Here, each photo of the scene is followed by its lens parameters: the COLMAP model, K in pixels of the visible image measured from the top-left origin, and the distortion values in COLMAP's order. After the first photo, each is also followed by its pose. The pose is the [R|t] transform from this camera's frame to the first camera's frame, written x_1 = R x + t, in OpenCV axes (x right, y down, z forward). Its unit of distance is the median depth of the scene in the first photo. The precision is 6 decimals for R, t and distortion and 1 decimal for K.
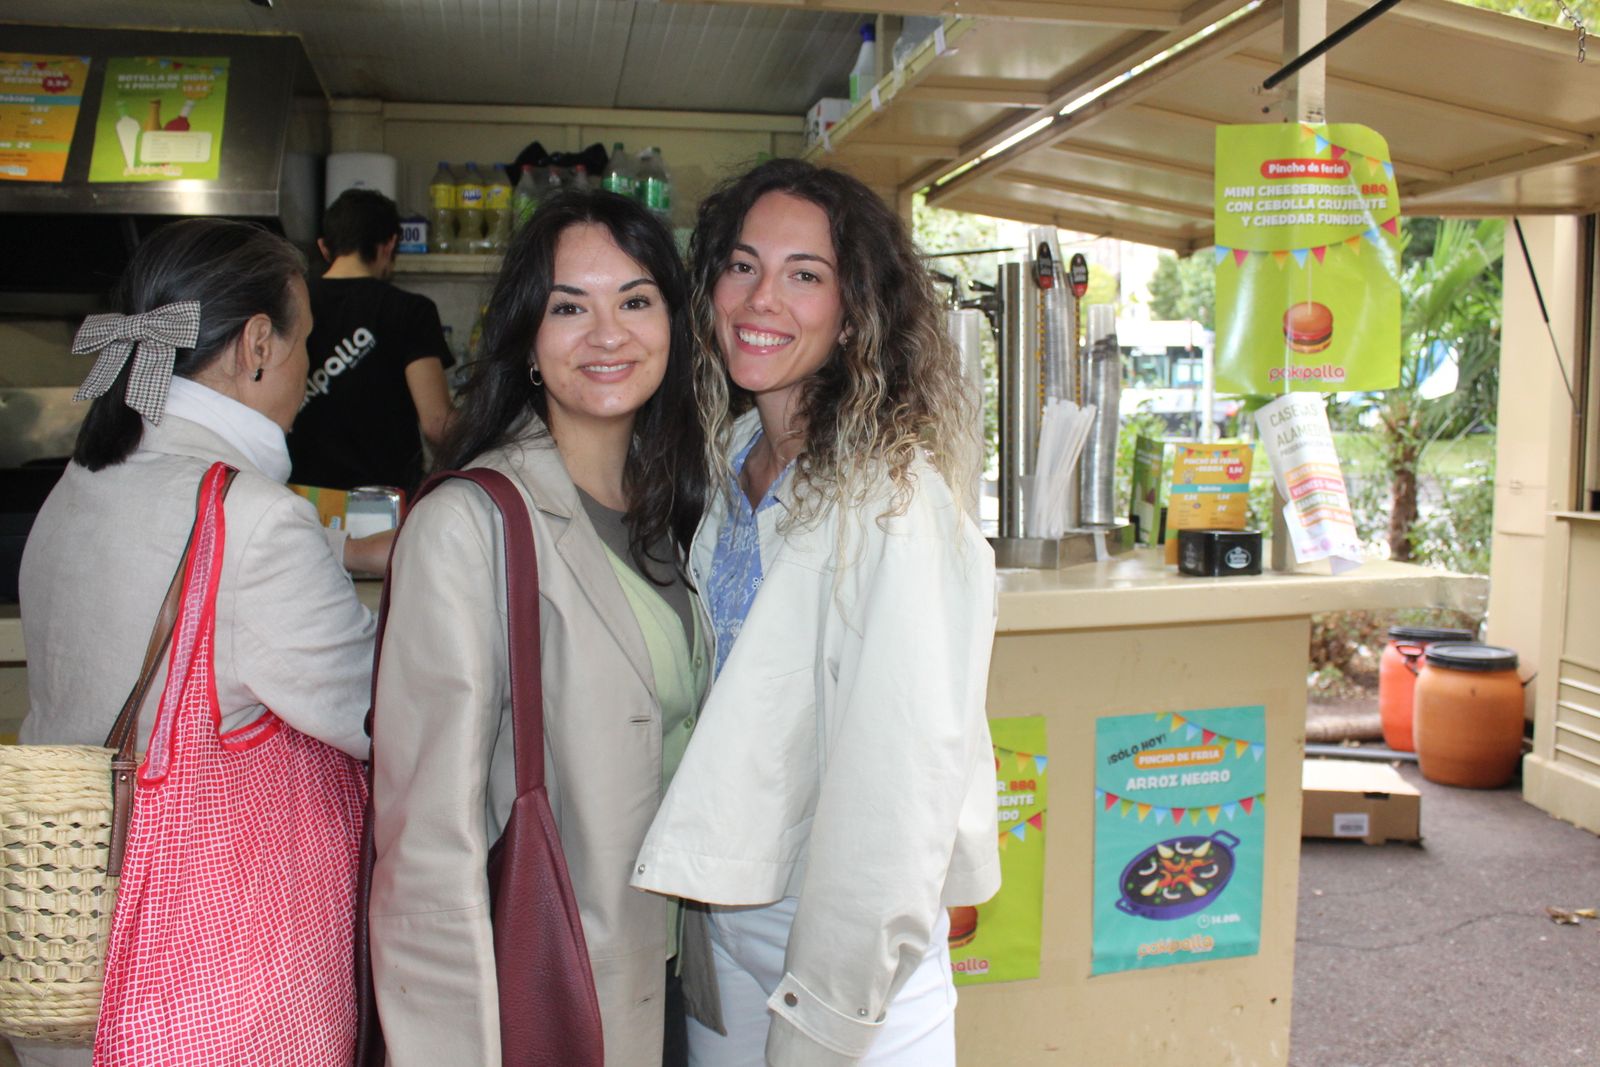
lens RADIAL K [[1318.0, 0, 812.1], [0, 1318.0, 531.6], [0, 0, 1]] dist [-0.142114, 0.100513]
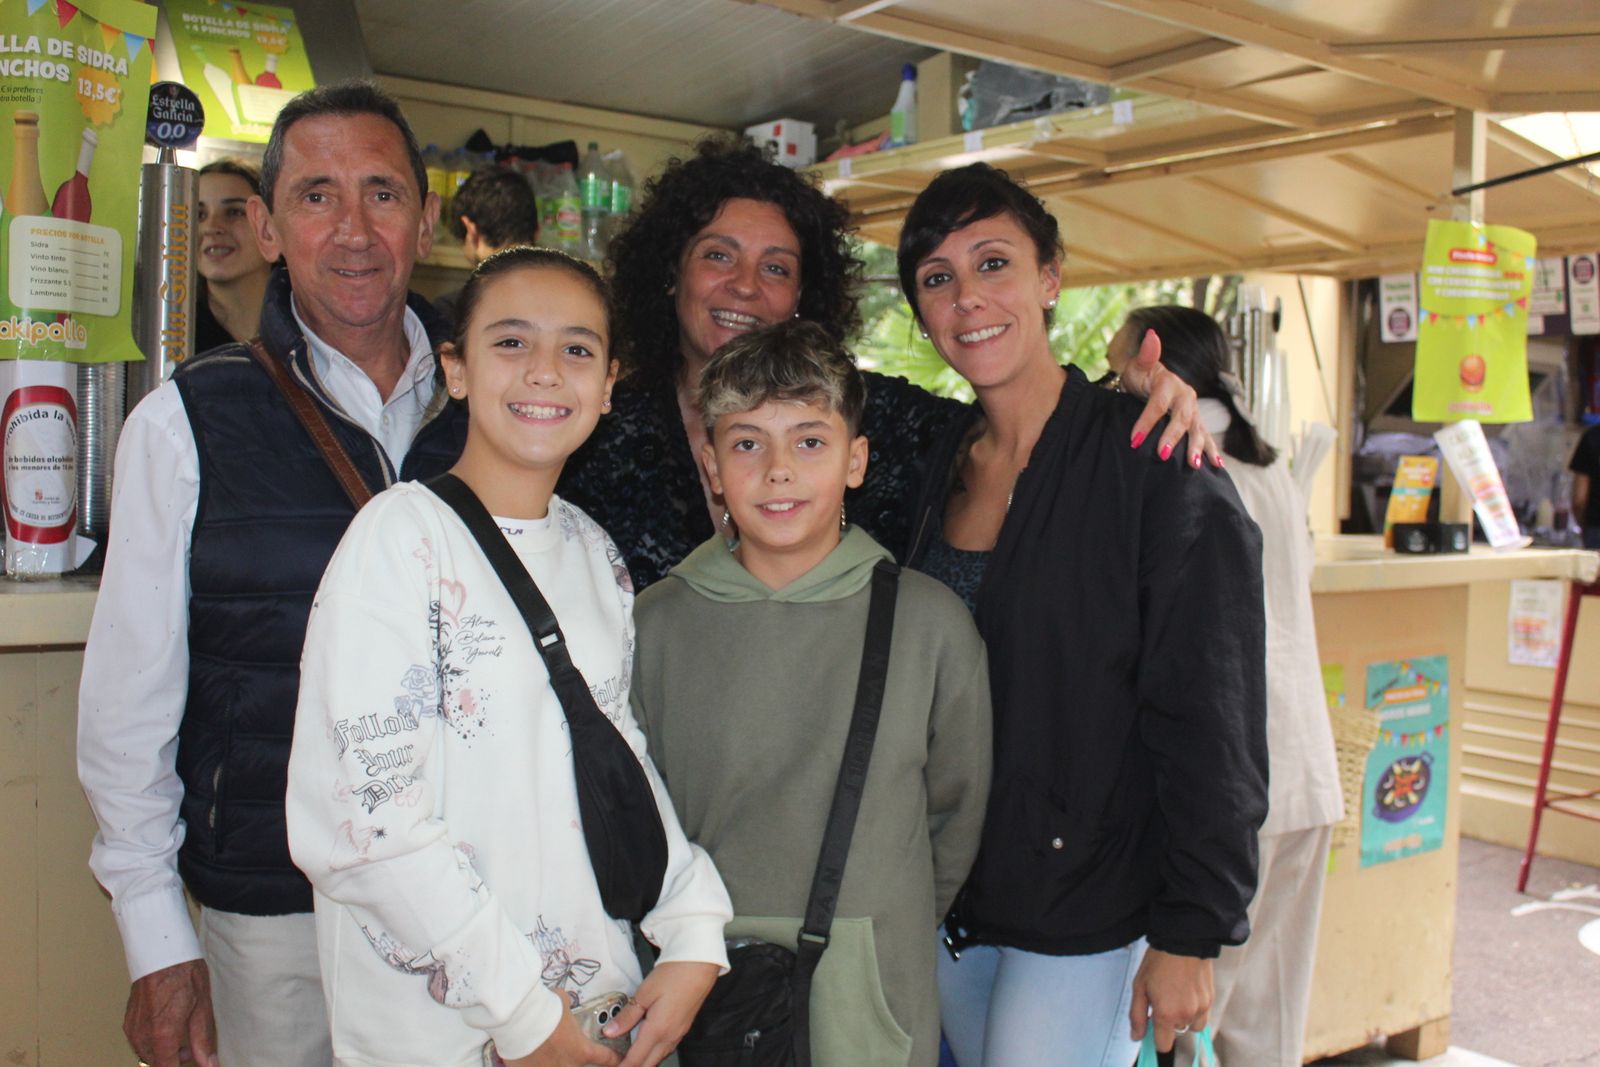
lens RADIAL K [[1587.4, 0, 799.4], [0, 1587.4, 538.8], [0, 0, 1]] dist [-0.089867, 0.000000]
pose [[0.912059, 0.001471, 0.410056, -0.608520], [0.013756, 0.999321, -0.034182, 0.040384], [-0.409828, 0.036817, 0.911420, -0.129322]]
